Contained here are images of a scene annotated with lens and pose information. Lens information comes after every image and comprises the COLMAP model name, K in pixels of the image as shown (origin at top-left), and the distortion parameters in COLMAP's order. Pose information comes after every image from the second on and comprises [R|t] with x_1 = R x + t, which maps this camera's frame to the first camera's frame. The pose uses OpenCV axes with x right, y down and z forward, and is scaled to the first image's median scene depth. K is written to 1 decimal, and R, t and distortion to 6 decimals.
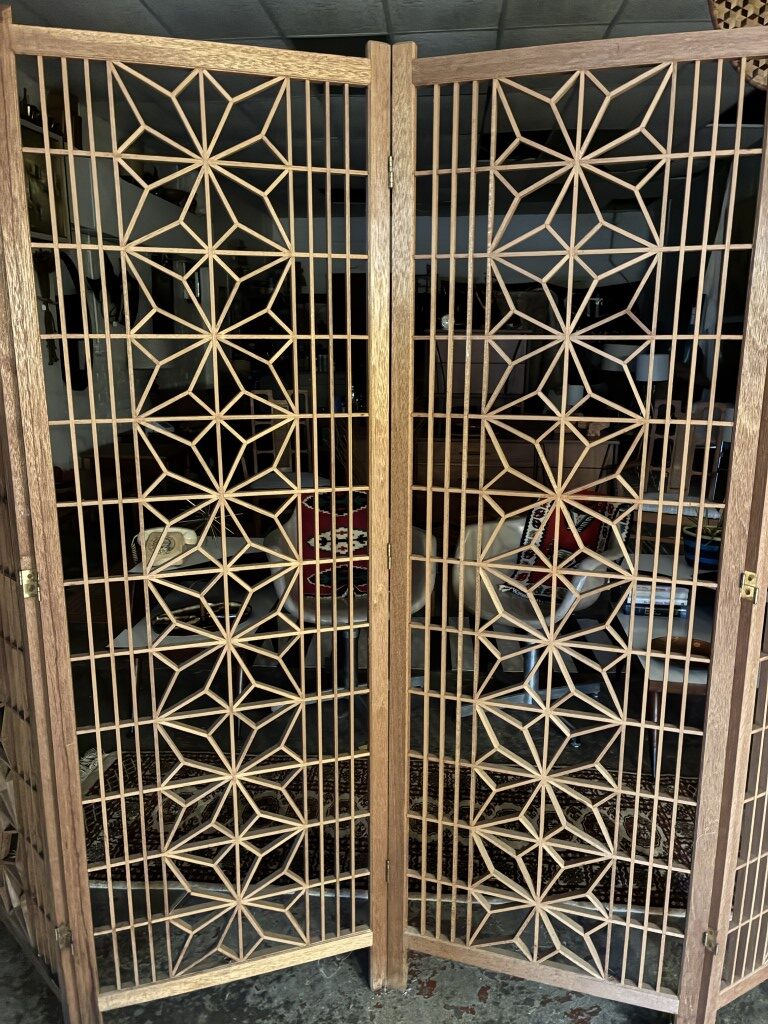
lens RADIAL K [[771.1, 0, 384.0], [0, 771.1, 512.0], [0, 0, 1]] dist [0.009606, -0.004949]
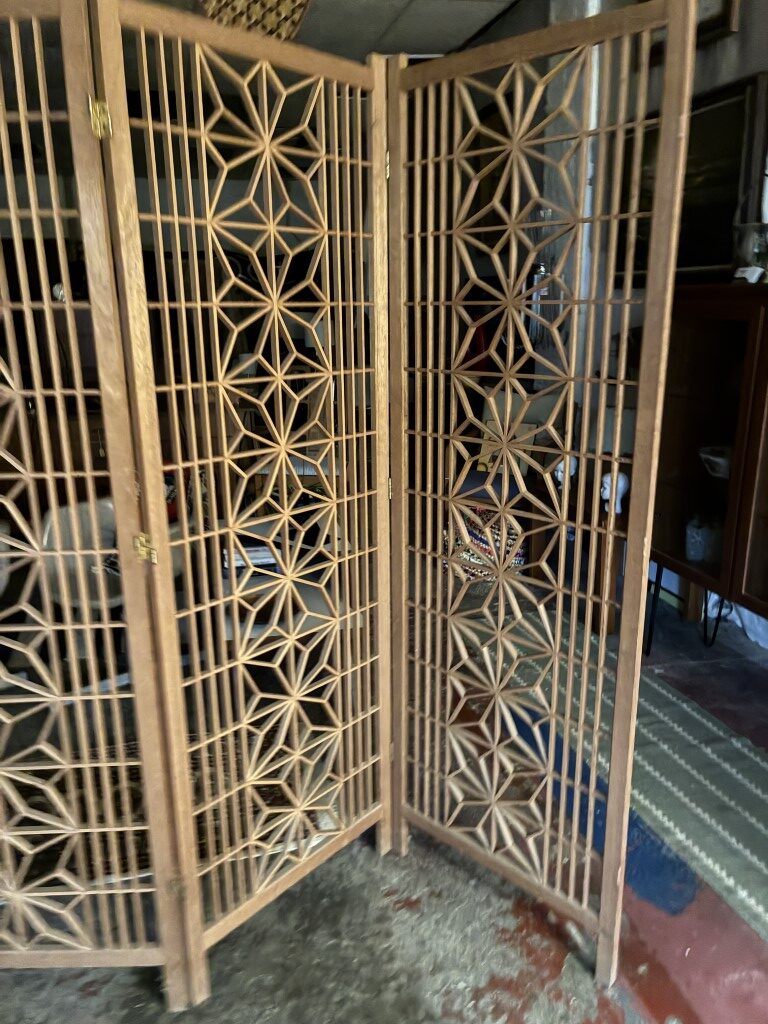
lens RADIAL K [[771.1, 0, 384.0], [0, 771.1, 512.0], [0, 0, 1]] dist [0.009606, -0.004949]
pose [[0.939948, -0.105657, 0.324552, 0.424384], [0.094896, 0.994288, 0.048857, 0.026594], [-0.327860, -0.015124, 0.944605, -0.074984]]
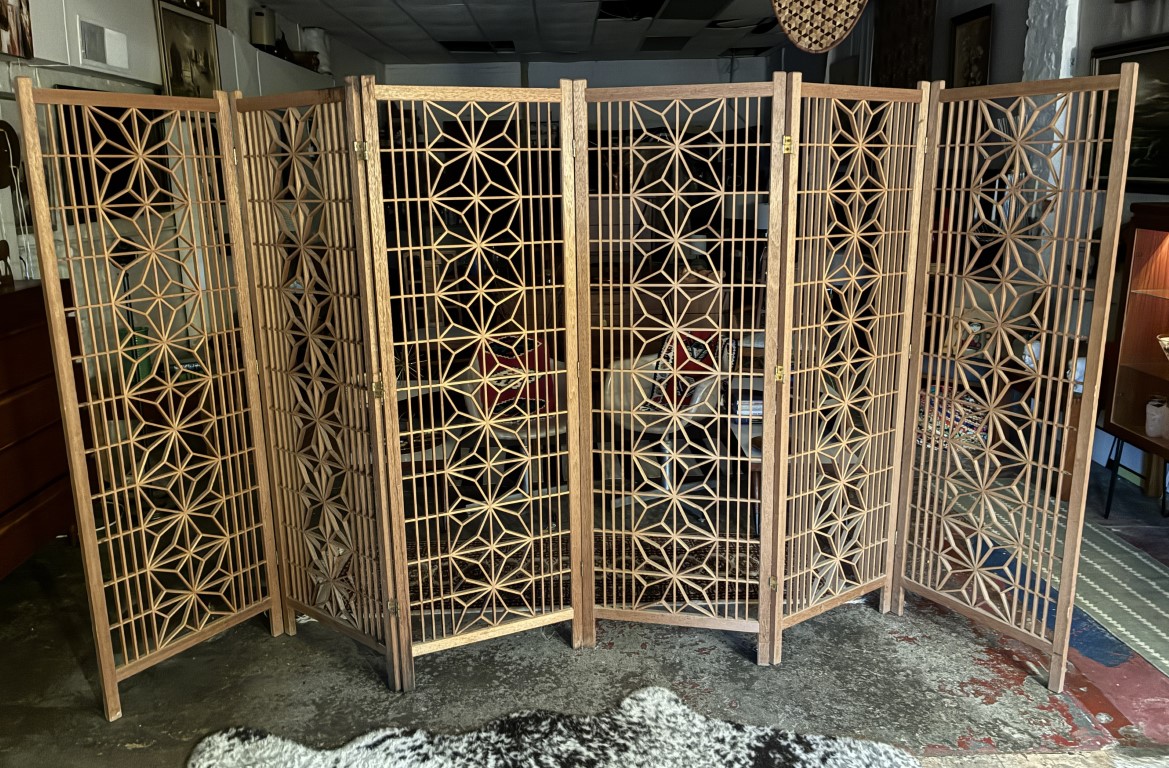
lens RADIAL K [[860.5, 0, 587.4], [0, 860.5, 360.9], [0, 0, 1]] dist [0.034699, -0.048779]
pose [[0.993824, -0.040915, 0.103152, -0.180681], [0.042019, 0.999080, -0.008546, 0.061002], [-0.102707, 0.012828, 0.994629, -0.939636]]
